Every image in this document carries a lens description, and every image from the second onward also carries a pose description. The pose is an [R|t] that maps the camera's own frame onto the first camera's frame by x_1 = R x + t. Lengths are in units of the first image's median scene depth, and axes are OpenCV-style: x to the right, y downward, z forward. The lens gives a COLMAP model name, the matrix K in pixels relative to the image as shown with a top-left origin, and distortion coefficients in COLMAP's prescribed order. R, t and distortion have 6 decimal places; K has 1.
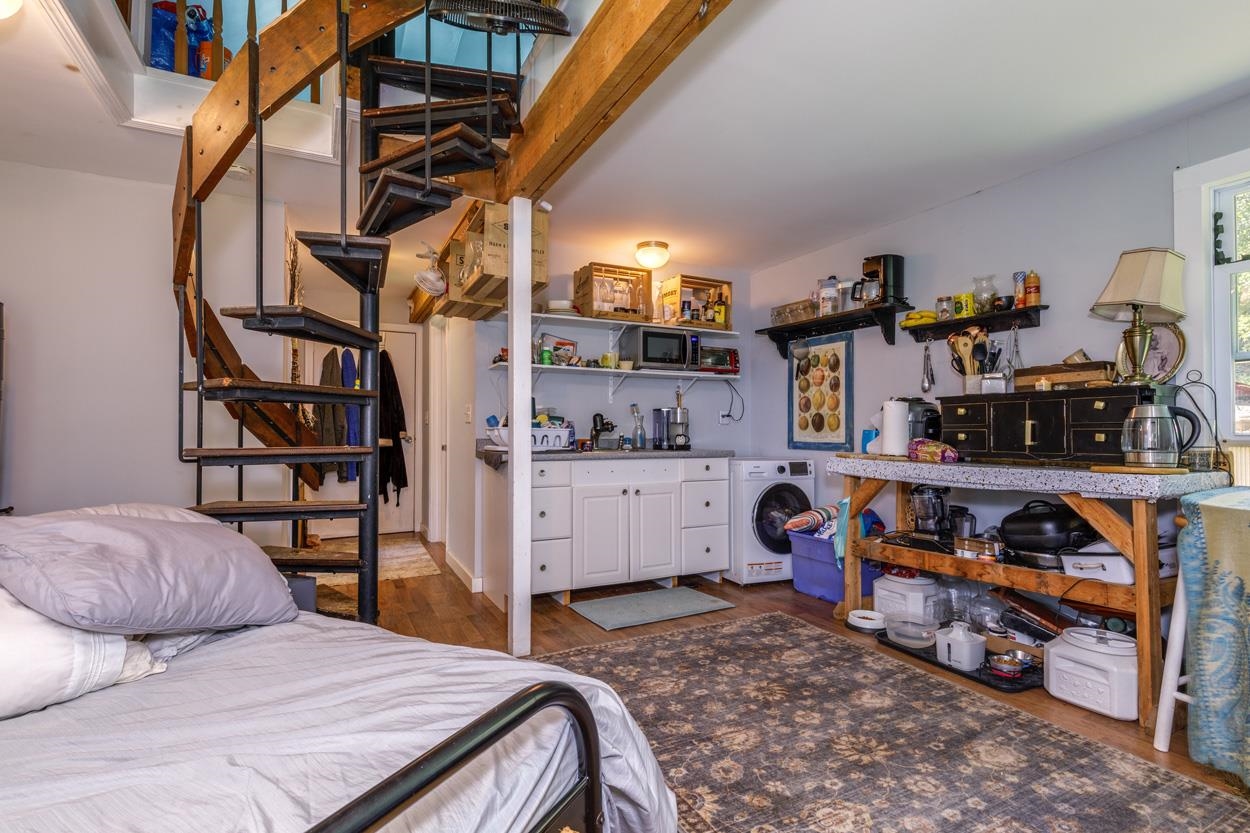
lens RADIAL K [[595.7, 0, 618.9], [0, 595.7, 408.6], [0, 0, 1]] dist [-0.000531, -0.000601]
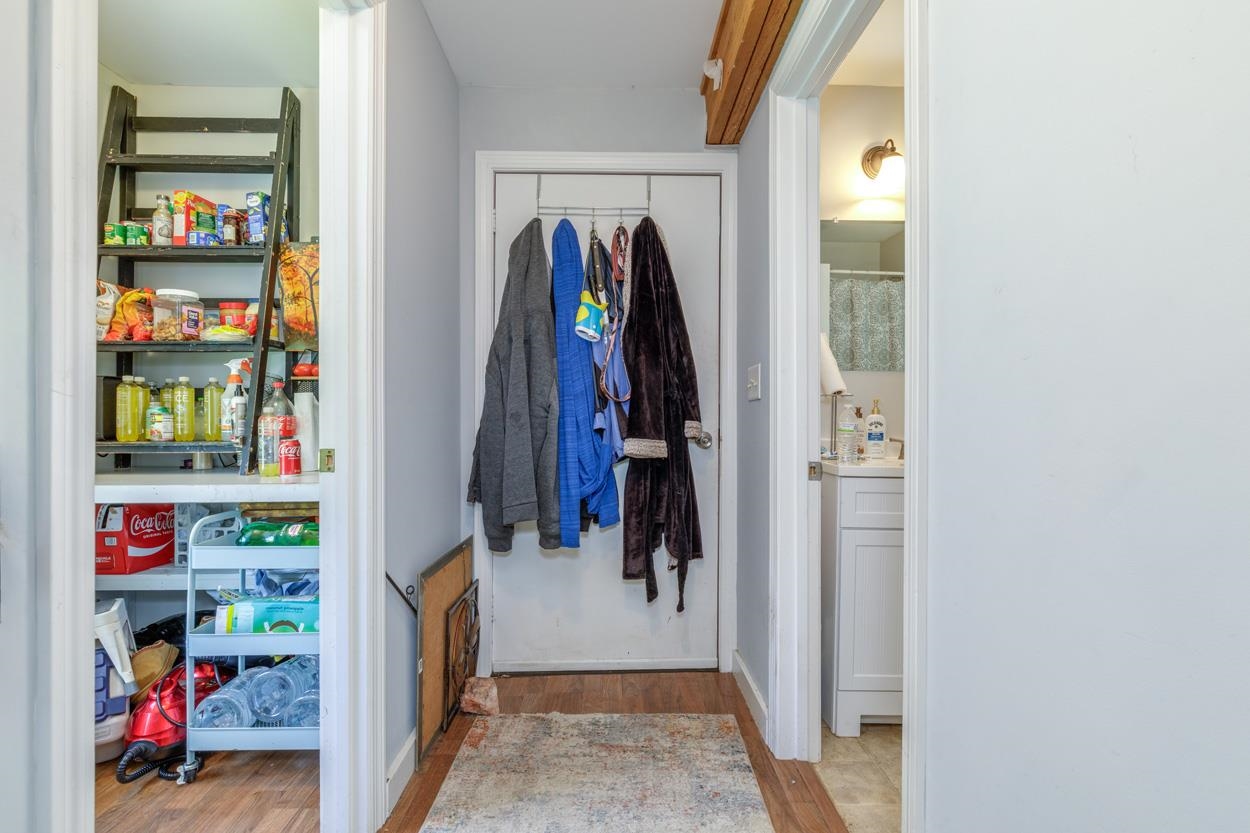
lens RADIAL K [[595.7, 0, 618.9], [0, 595.7, 408.6], [0, 0, 1]] dist [-0.000531, -0.000601]
pose [[0.892437, -0.001678, -0.451169, -0.230028], [0.005635, 0.999957, 0.007426, 0.027858], [0.451137, -0.009169, 0.892408, 0.633704]]
